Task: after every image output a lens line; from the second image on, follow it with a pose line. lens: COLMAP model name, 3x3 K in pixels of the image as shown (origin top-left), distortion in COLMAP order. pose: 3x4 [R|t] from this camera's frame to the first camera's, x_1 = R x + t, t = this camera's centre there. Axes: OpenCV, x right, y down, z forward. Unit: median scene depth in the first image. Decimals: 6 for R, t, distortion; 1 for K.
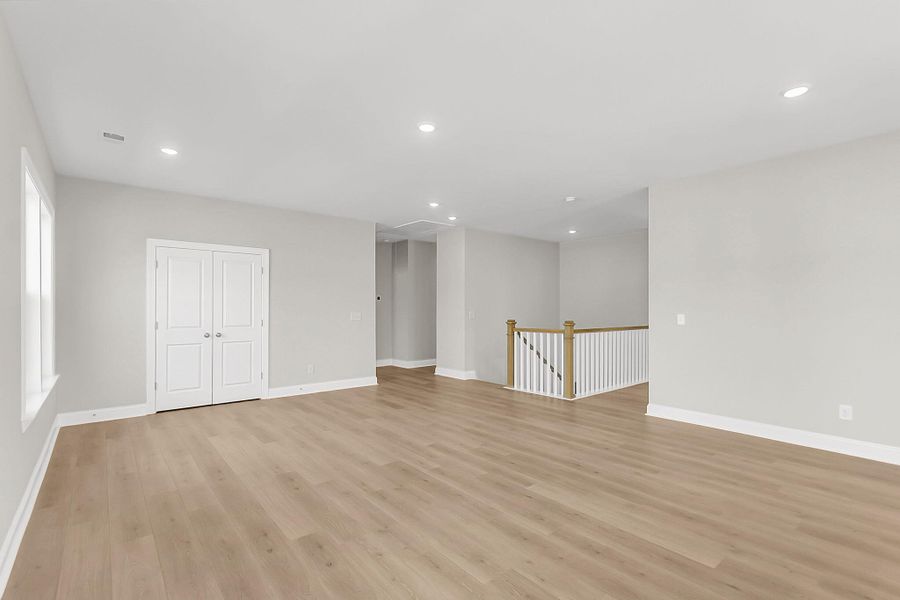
lens RADIAL K [[416.8, 0, 441.1], [0, 416.8, 307.6], [0, 0, 1]] dist [-0.001850, 0.001004]
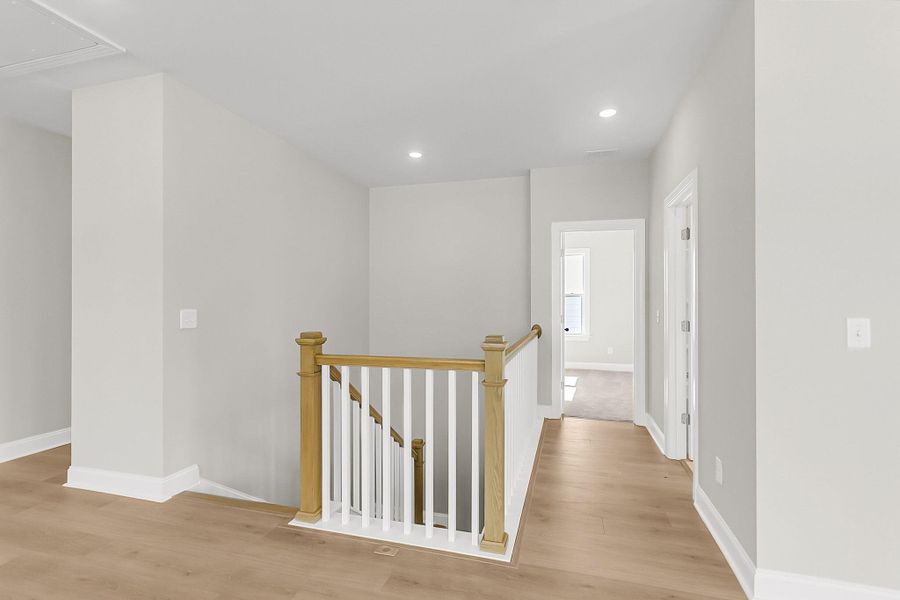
lens RADIAL K [[416.8, 0, 449.9], [0, 416.8, 306.7], [0, 0, 1]] dist [-0.001850, 0.001004]
pose [[0.824953, -0.005170, 0.565177, 0.079200], [-0.003665, 0.999888, 0.014497, 0.002014], [-0.565189, -0.014031, 0.824842, 0.785496]]
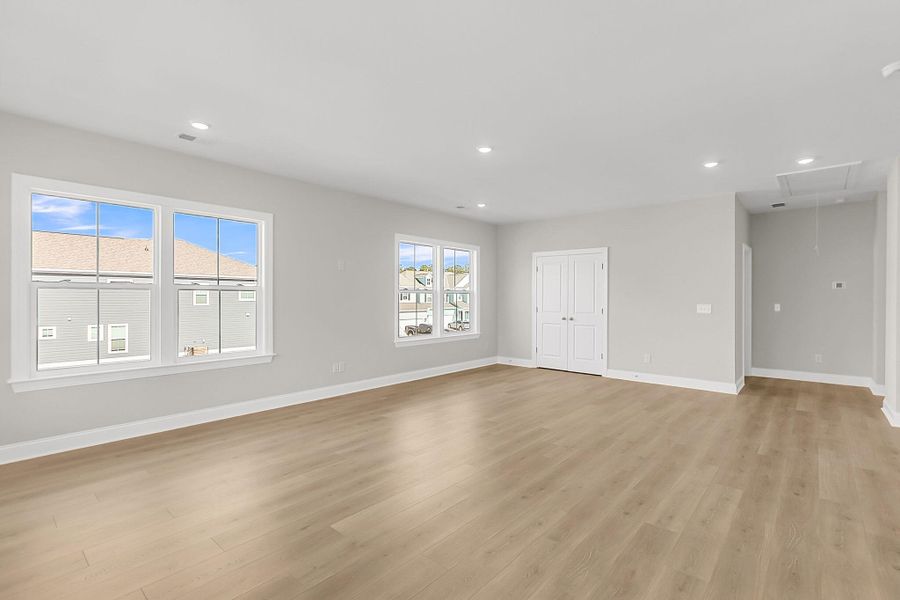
lens RADIAL K [[416.8, 0, 459.9], [0, 416.8, 296.7], [0, 0, 1]] dist [-0.001850, 0.001004]
pose [[0.165340, -0.002802, -0.986233, 0.705747], [-0.001903, 0.999993, -0.003160, 0.001083], [0.986235, 0.002399, 0.165333, 0.444991]]
